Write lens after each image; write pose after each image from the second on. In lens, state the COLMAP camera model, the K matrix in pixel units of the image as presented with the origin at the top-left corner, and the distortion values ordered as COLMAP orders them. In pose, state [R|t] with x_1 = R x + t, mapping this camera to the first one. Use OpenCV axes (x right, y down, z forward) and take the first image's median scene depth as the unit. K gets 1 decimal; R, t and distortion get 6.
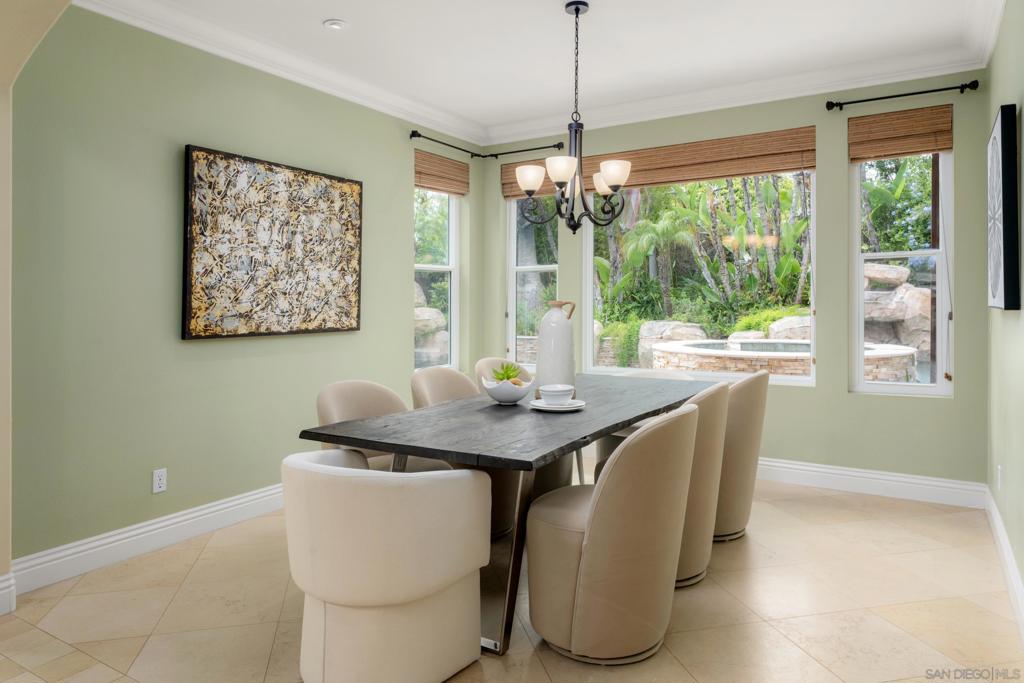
lens RADIAL K [[660.9, 0, 498.3], [0, 660.9, 290.9], [0, 0, 1]] dist [-0.008546, -0.002045]
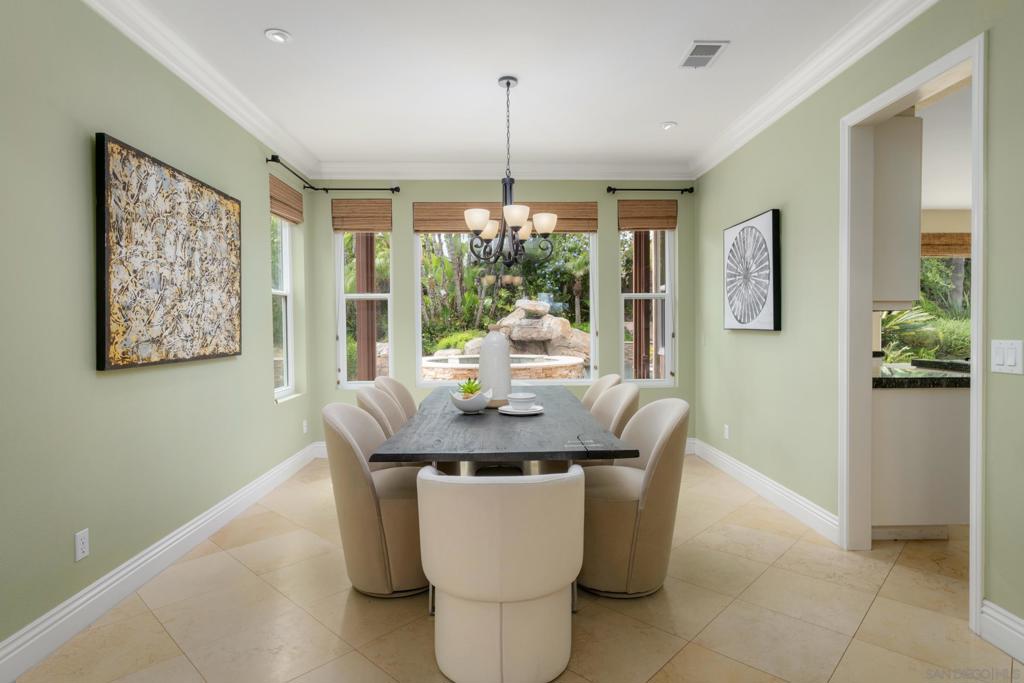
lens RADIAL K [[548.1, 0, 511.0], [0, 548.1, 334.2], [0, 0, 1]] dist [-0.011317, -0.000526]
pose [[0.830666, -0.006720, 0.556730, -0.359484], [-0.009804, 0.999596, 0.026695, 0.004433], [-0.556685, -0.027633, 0.830264, 0.125663]]
